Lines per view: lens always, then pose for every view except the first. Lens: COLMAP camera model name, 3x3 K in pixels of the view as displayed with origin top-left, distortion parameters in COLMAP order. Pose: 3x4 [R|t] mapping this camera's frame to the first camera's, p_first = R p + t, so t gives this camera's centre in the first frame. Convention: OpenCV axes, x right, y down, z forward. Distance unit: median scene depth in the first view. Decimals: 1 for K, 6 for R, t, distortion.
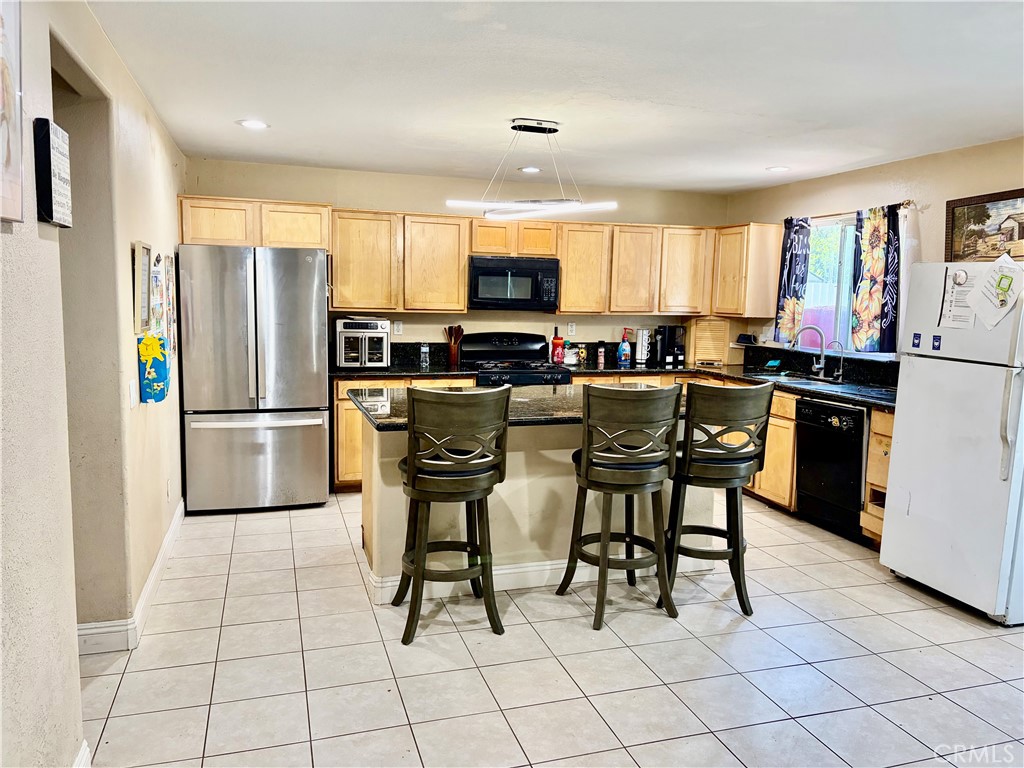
lens RADIAL K [[771.7, 0, 512.0], [0, 771.7, 386.4], [0, 0, 1]] dist [0.043105, -0.032836]
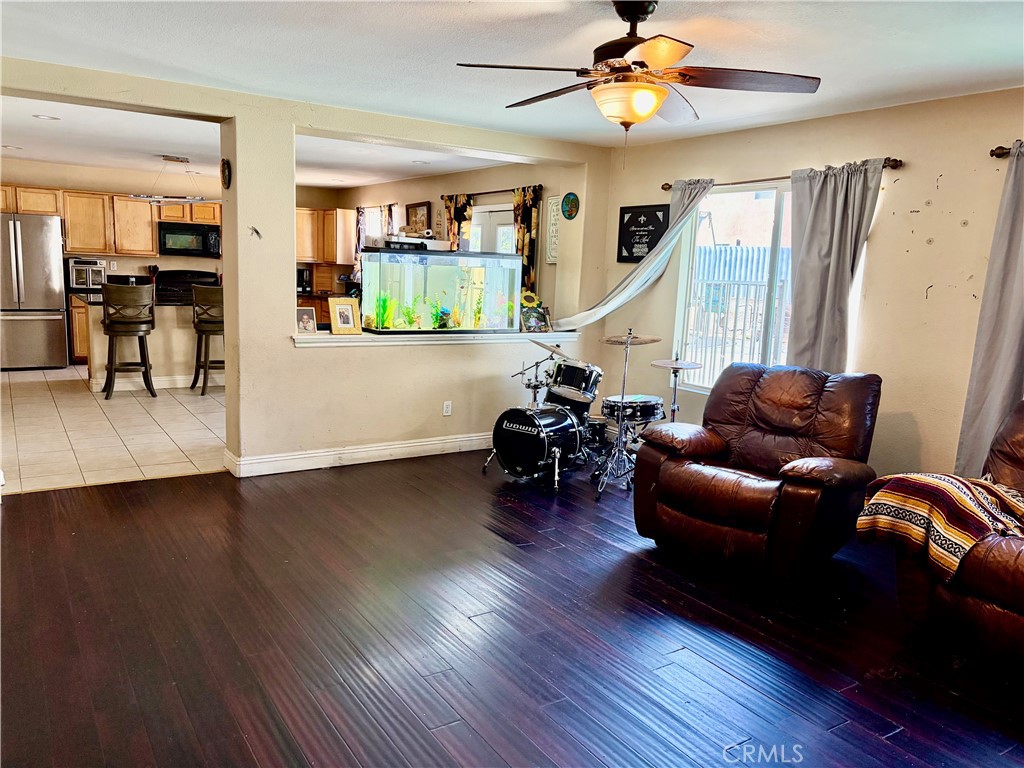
lens RADIAL K [[771.7, 0, 486.8], [0, 771.7, 382.5], [0, 0, 1]] dist [0.043105, -0.032836]
pose [[0.966071, -0.022461, 0.257298, 0.181457], [0.011117, 0.998904, 0.045462, 0.102063], [-0.258038, -0.041059, 0.965262, -0.767649]]
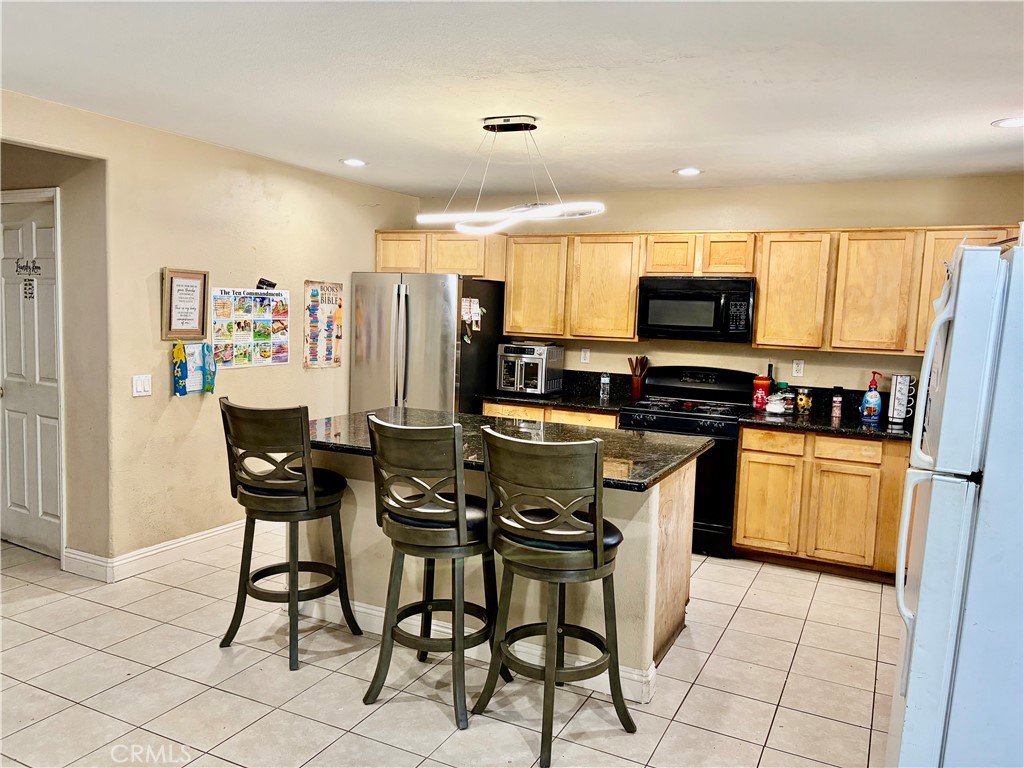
lens RADIAL K [[771.7, 0, 507.1], [0, 771.7, 385.4], [0, 0, 1]] dist [0.043105, -0.032836]
pose [[0.715185, 0.071692, -0.695248, 0.455243], [-0.104859, 0.994473, -0.005319, -0.025840], [0.691024, 0.076707, 0.718750, 0.271009]]
